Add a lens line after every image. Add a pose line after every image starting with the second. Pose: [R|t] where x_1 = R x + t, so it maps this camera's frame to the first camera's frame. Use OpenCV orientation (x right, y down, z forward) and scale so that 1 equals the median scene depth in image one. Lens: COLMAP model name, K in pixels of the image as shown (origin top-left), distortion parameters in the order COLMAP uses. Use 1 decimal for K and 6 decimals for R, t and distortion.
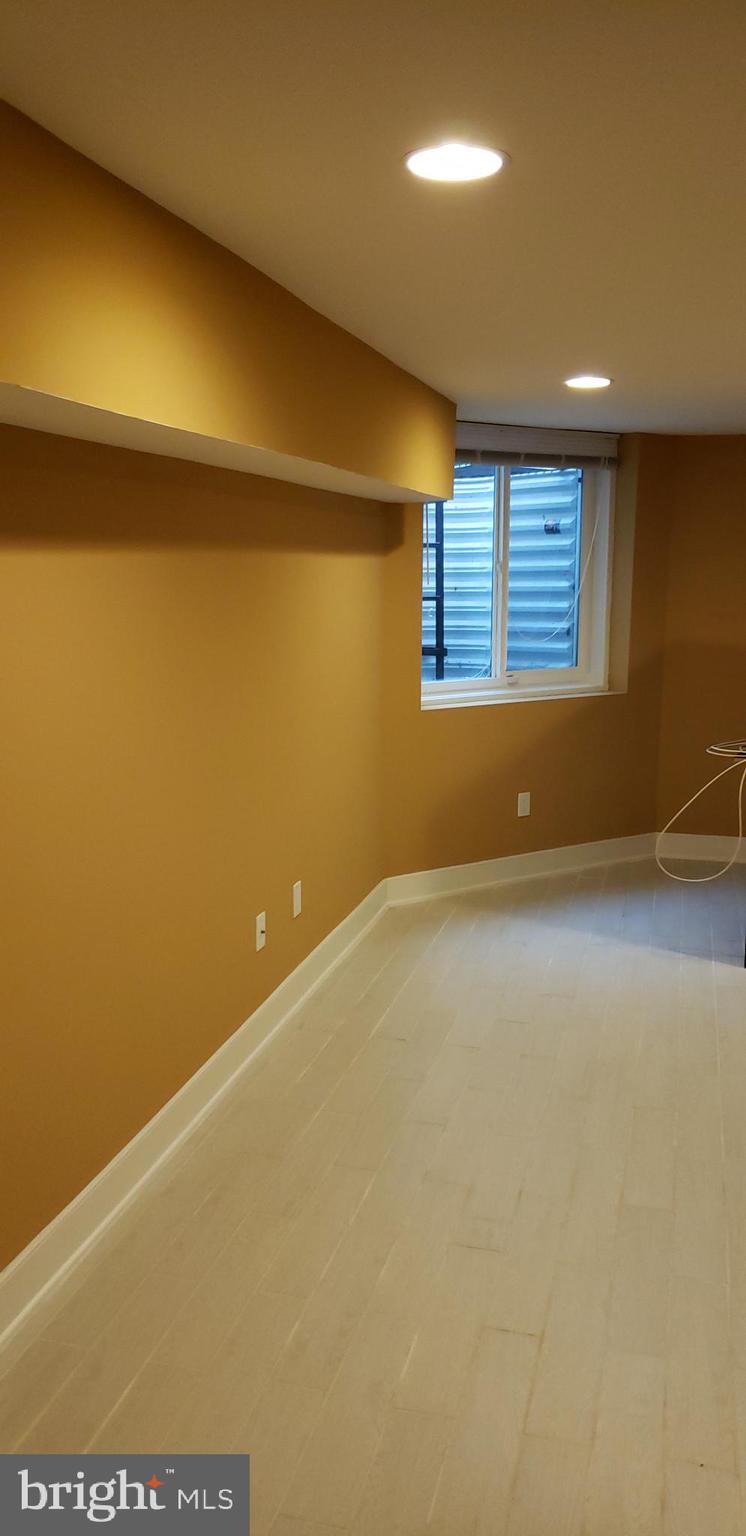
lens RADIAL K [[1196.6, 0, 377.1], [0, 1196.6, 764.9], [0, 0, 1]] dist [0.210088, -0.563690]
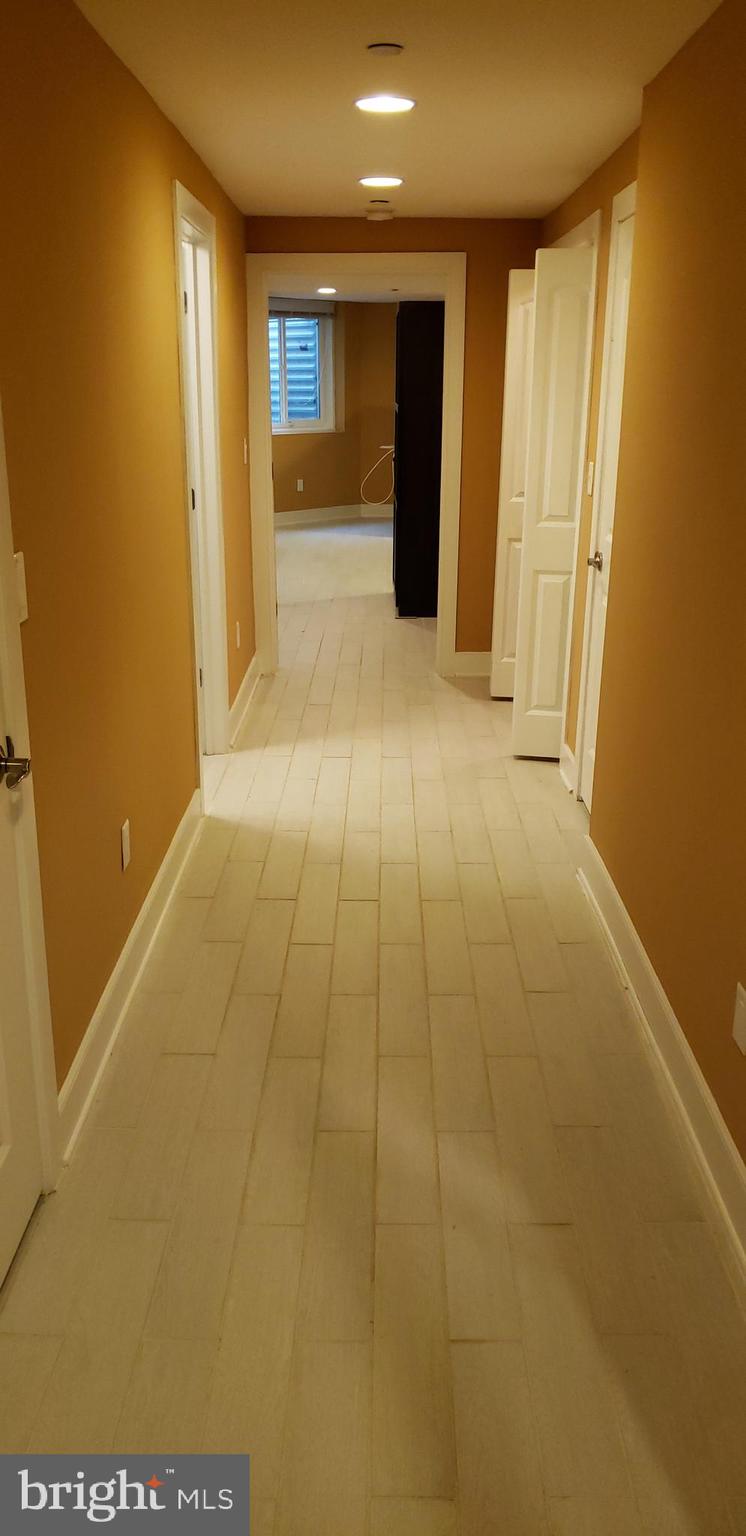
lens RADIAL K [[1196.6, 0, 377.1], [0, 1196.6, 764.9], [0, 0, 1]] dist [0.210088, -0.563690]
pose [[0.966660, -0.072497, 0.245586, -0.294734], [0.036471, 0.988287, 0.148185, 0.201472], [-0.253453, -0.134288, 0.957981, -1.101678]]
